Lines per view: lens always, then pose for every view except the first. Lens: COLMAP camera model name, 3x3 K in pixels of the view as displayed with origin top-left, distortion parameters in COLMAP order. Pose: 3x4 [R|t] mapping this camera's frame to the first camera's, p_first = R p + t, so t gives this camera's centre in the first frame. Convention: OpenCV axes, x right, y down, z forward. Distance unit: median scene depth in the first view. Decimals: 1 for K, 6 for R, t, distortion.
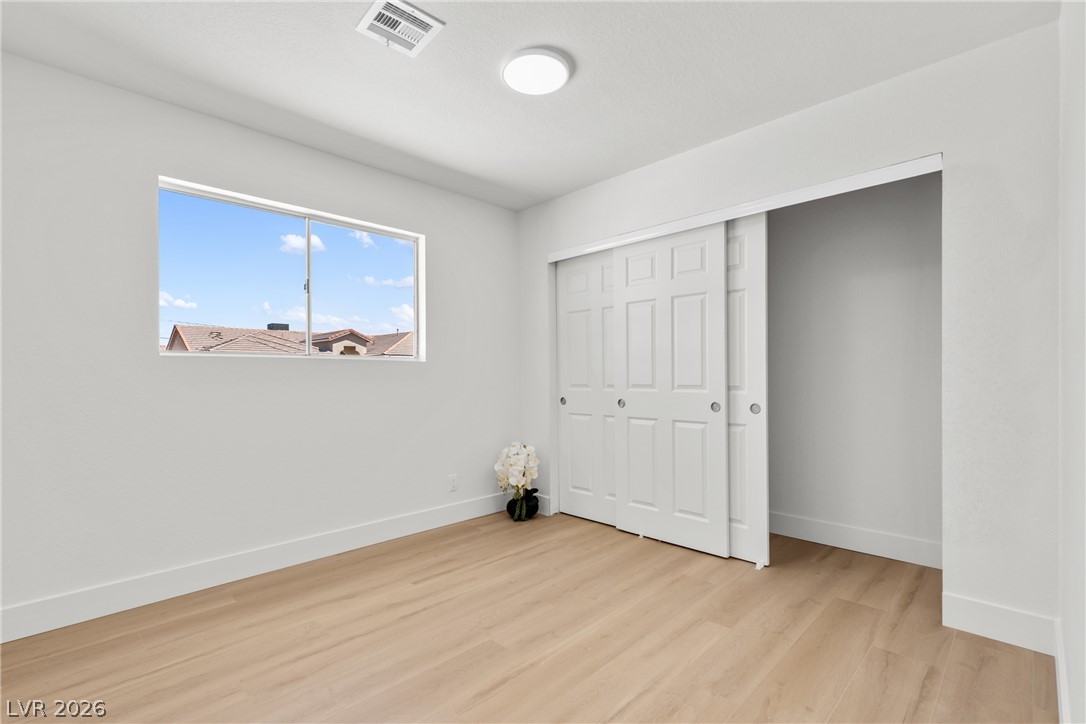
lens RADIAL K [[488.4, 0, 546.7], [0, 488.4, 371.2], [0, 0, 1]] dist [0.007427, -0.000800]
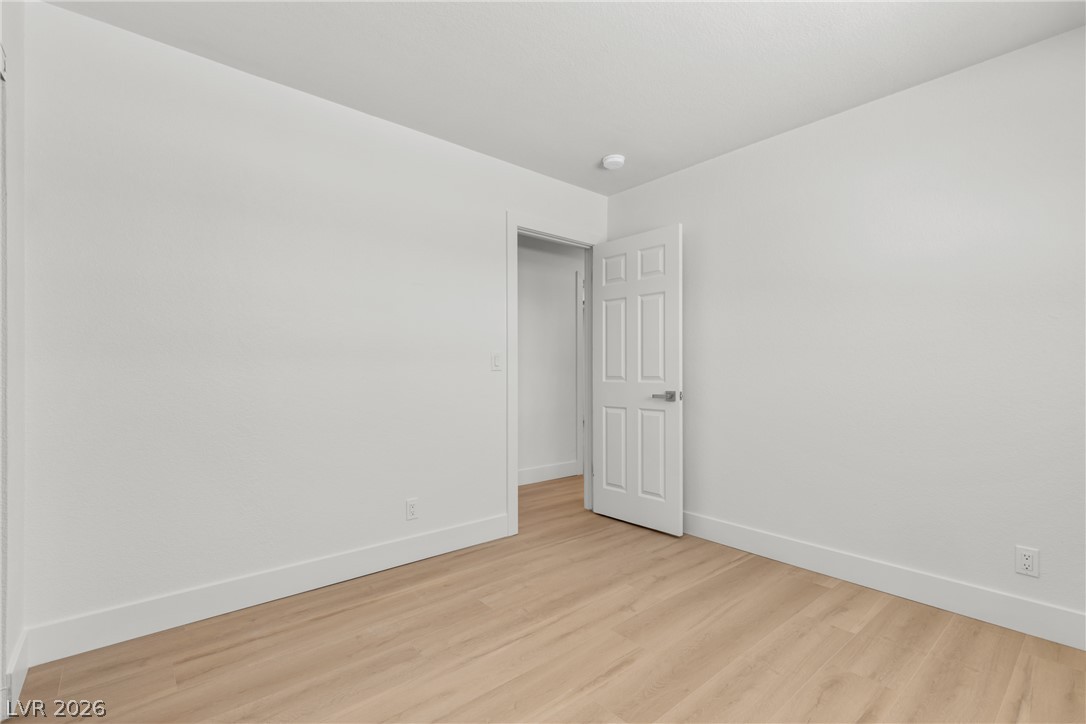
lens RADIAL K [[488.4, 0, 546.7], [0, 488.4, 371.2], [0, 0, 1]] dist [0.007427, -0.000800]
pose [[-0.996905, 0.003868, 0.078515, -0.031988], [0.003356, 0.999972, -0.006642, 0.016256], [-0.078538, -0.006358, -0.996891, 1.579803]]
